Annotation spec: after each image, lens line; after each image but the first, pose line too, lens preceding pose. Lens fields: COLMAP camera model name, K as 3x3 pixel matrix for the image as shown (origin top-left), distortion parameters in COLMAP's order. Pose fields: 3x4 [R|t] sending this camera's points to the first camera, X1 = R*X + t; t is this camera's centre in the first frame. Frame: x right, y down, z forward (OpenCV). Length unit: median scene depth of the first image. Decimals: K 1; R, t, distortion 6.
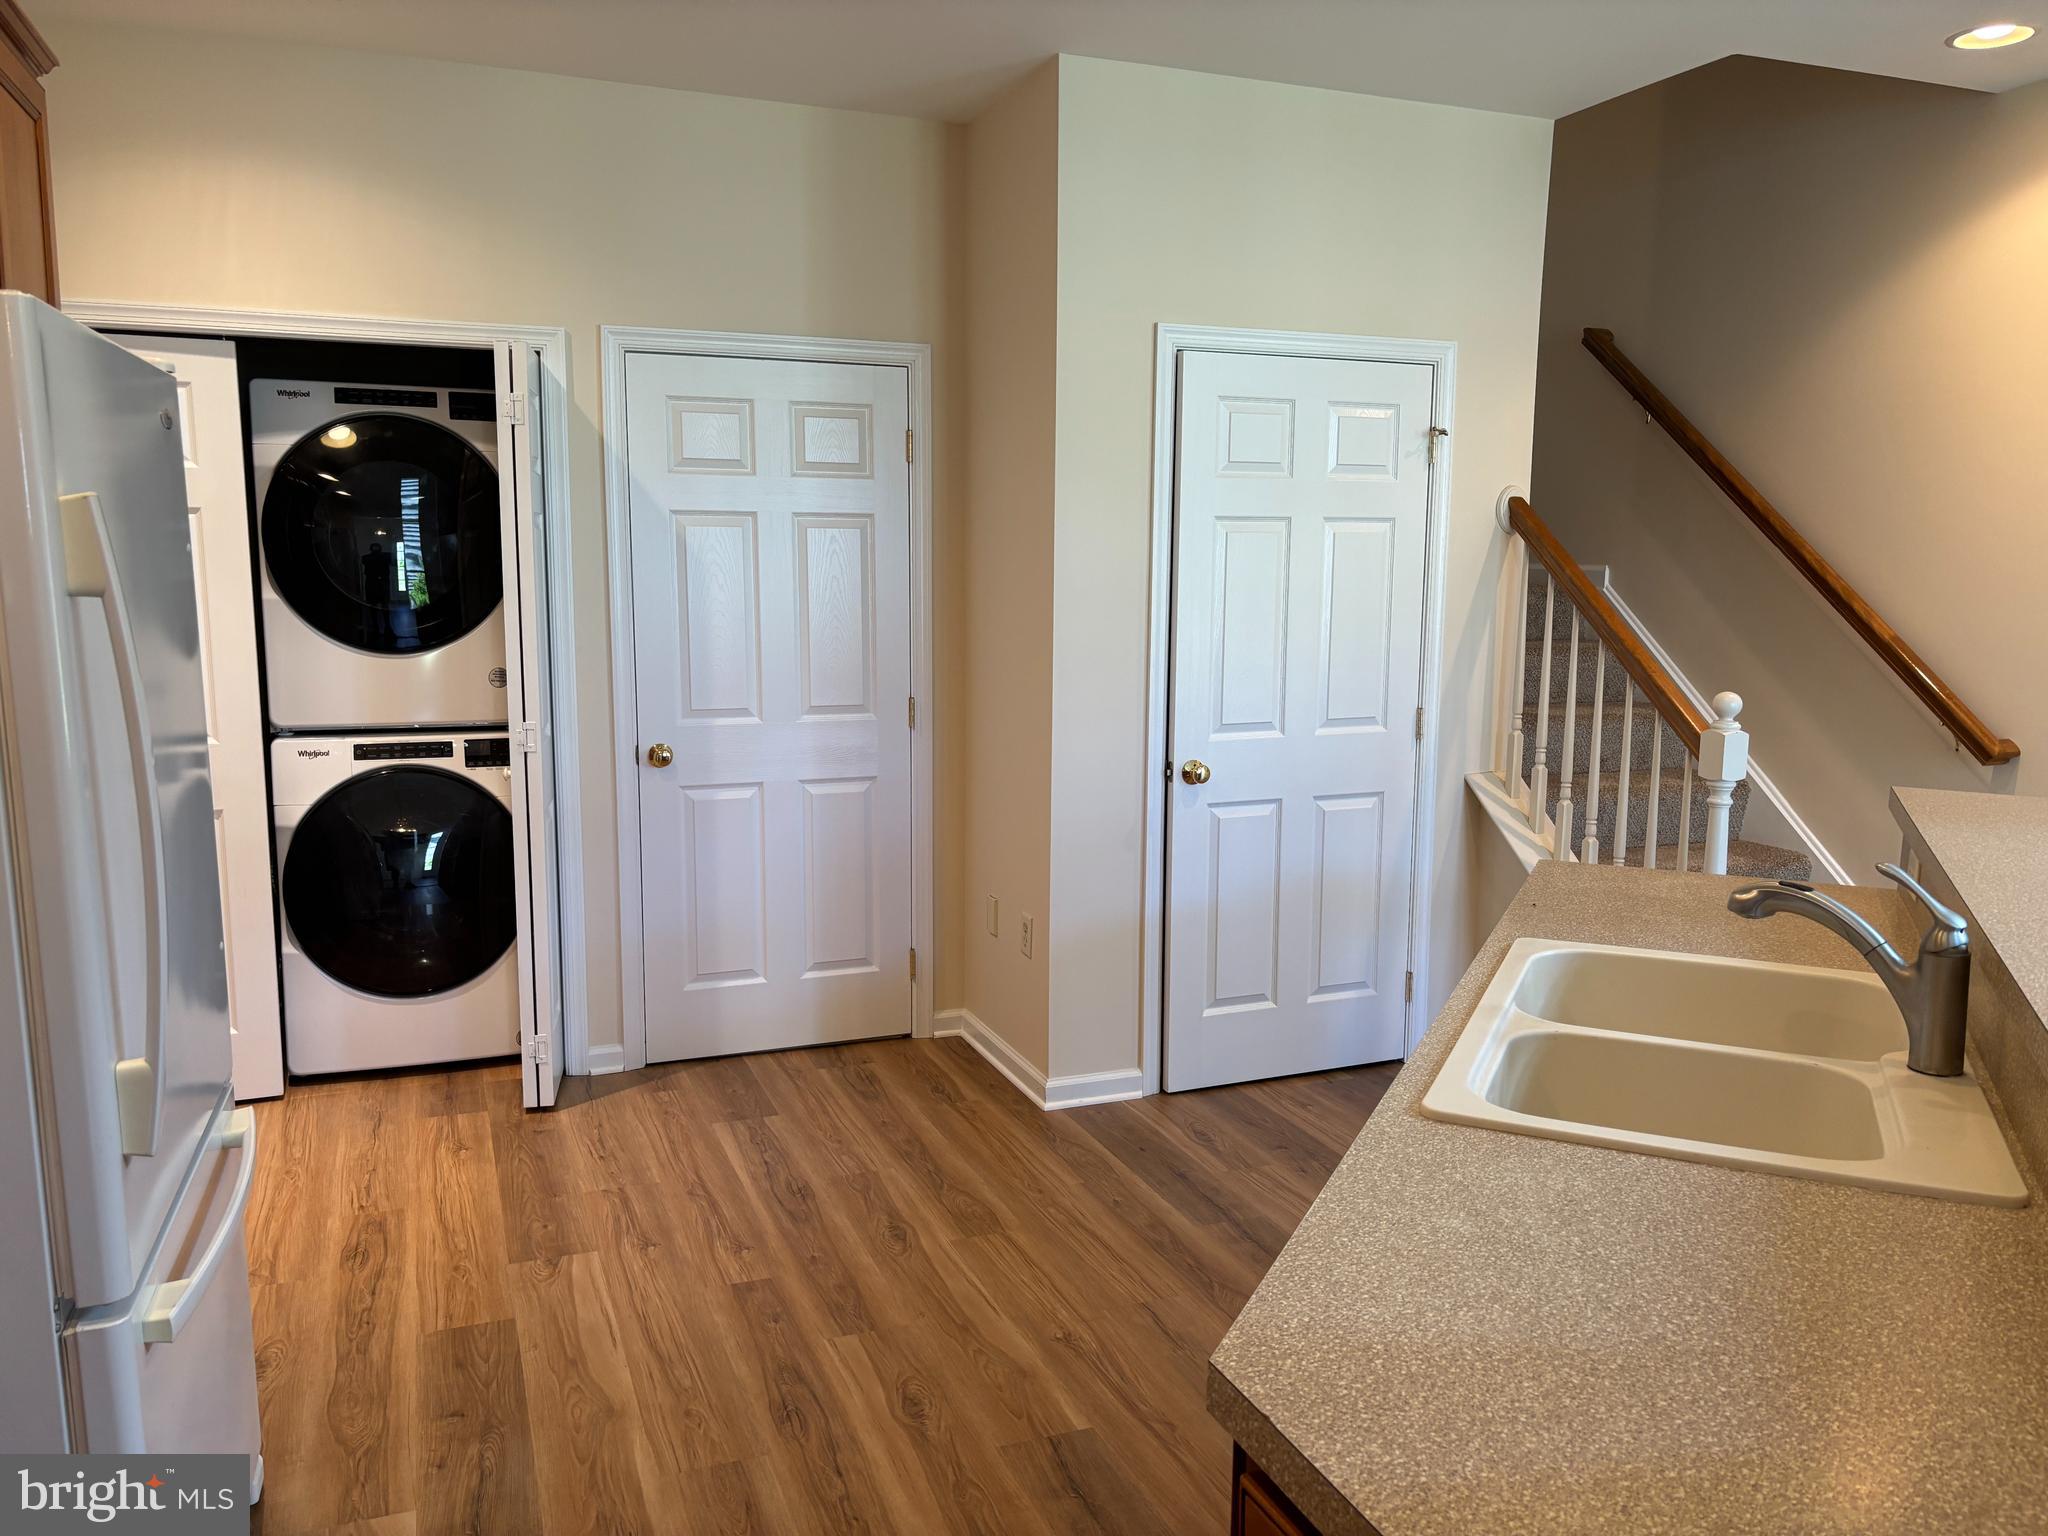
lens RADIAL K [[1540.5, 0, 1022.4], [0, 1540.5, 768.3], [0, 0, 1]] dist [0.033284, -0.035540]
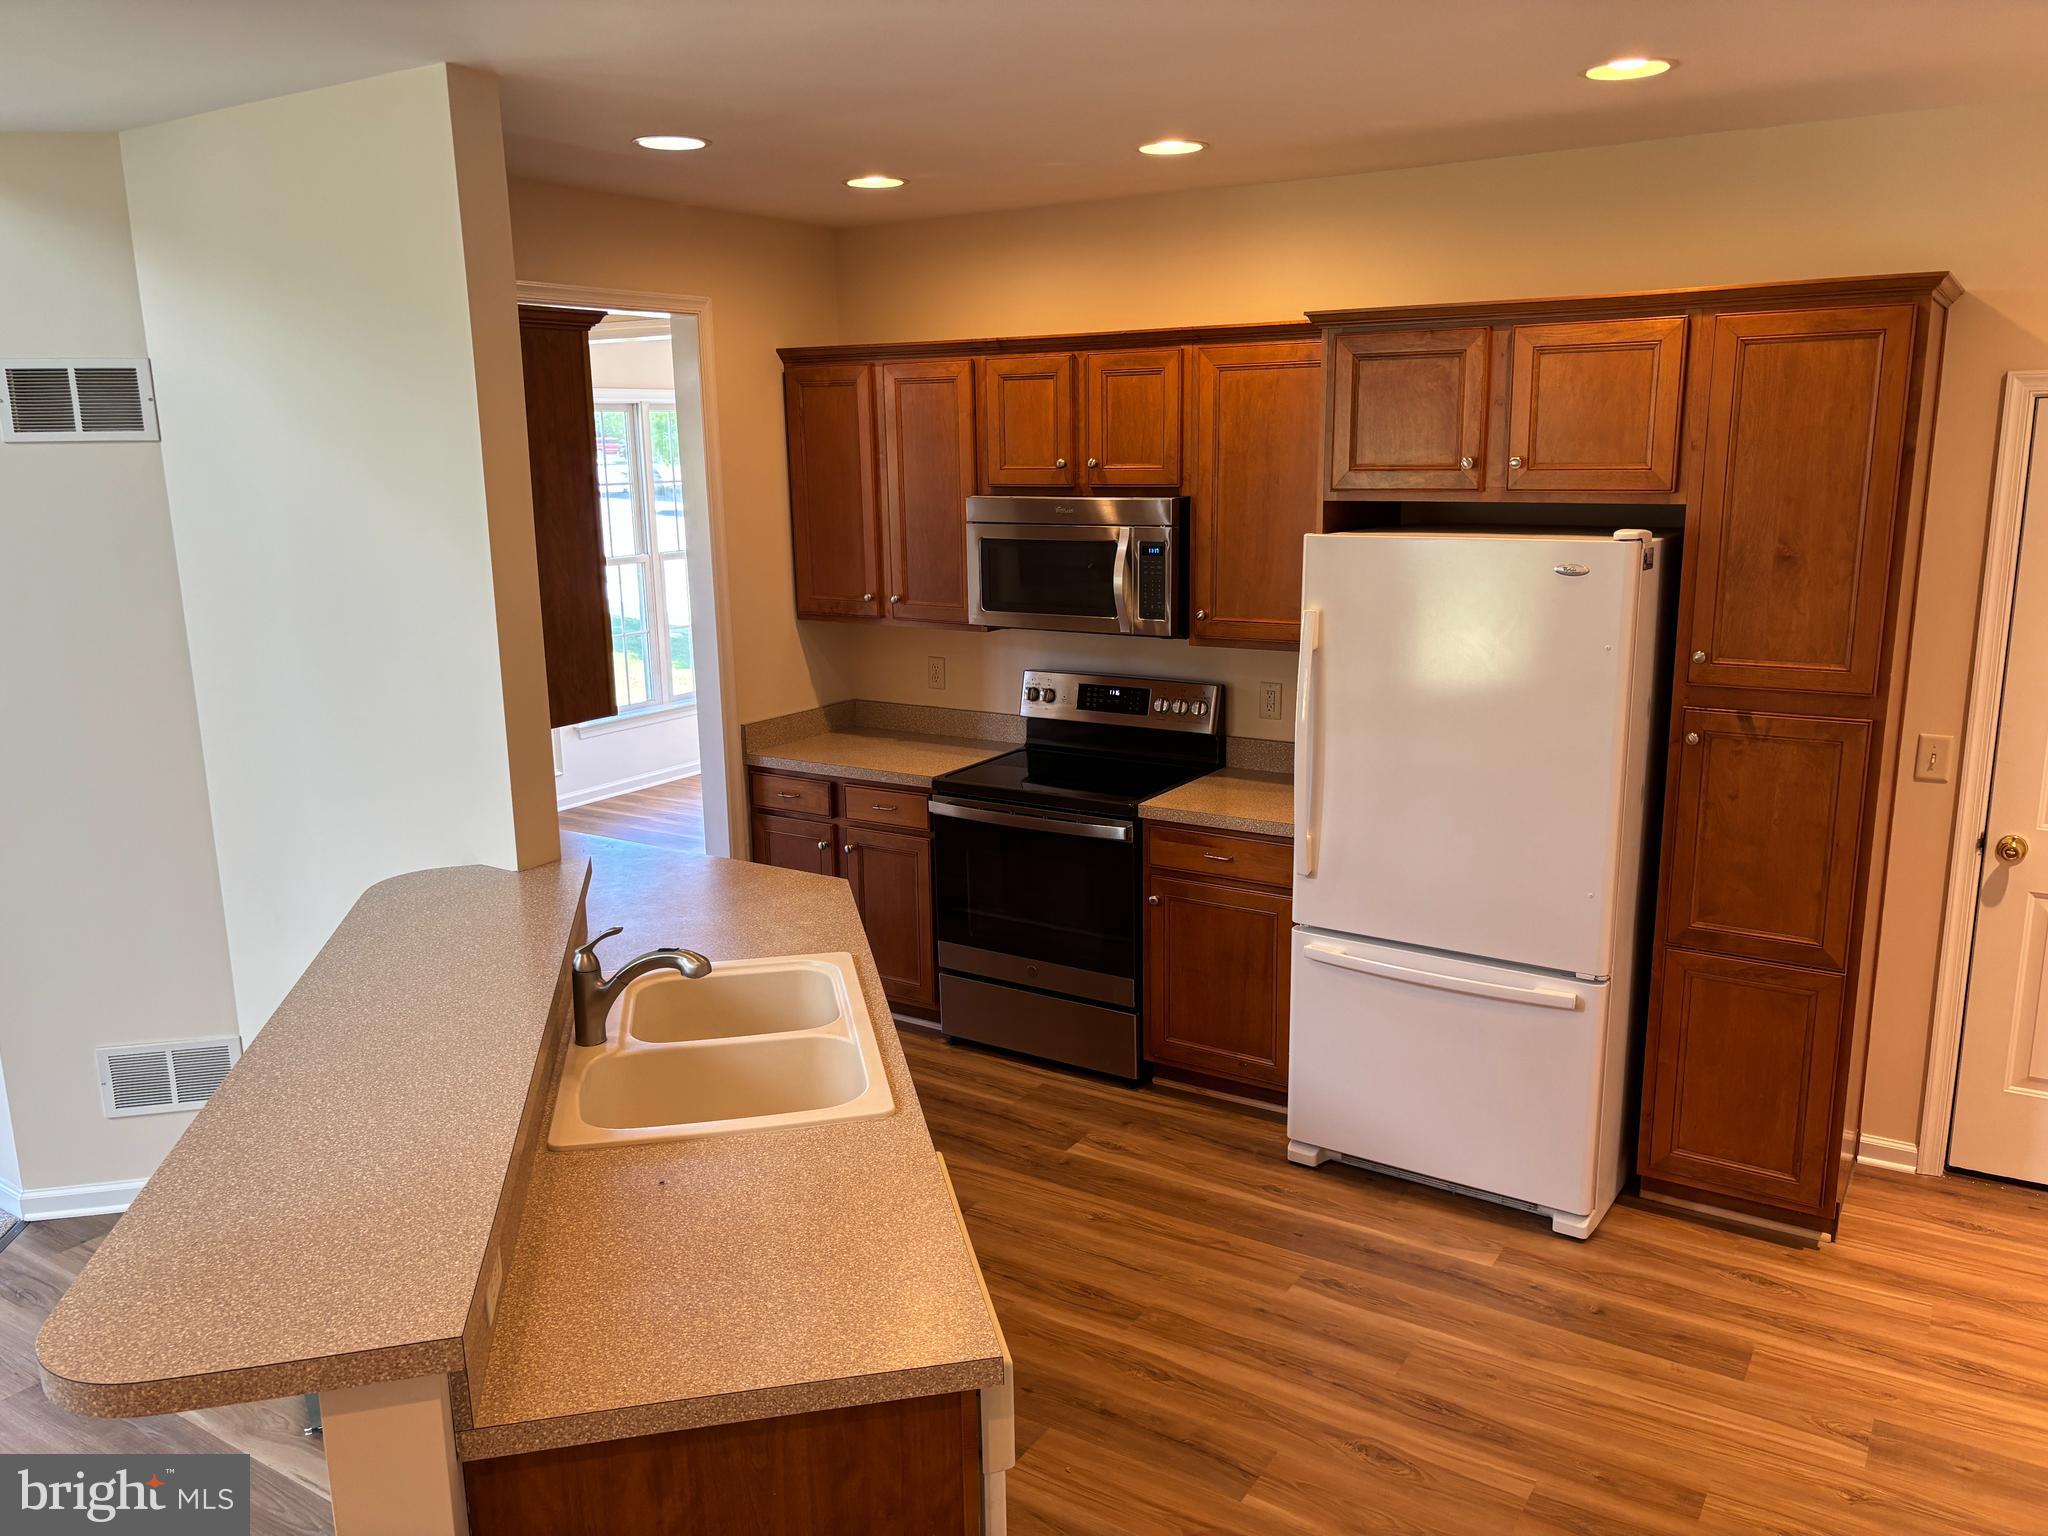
lens RADIAL K [[1540.5, 0, 1028.1], [0, 1540.5, 774.5], [0, 0, 1]] dist [0.033284, -0.035540]
pose [[-0.810116, 0.128721, -0.571965, 0.719714], [-0.067422, 0.948671, 0.308995, -0.390669], [0.582380, 0.288885, -0.759854, 1.569111]]
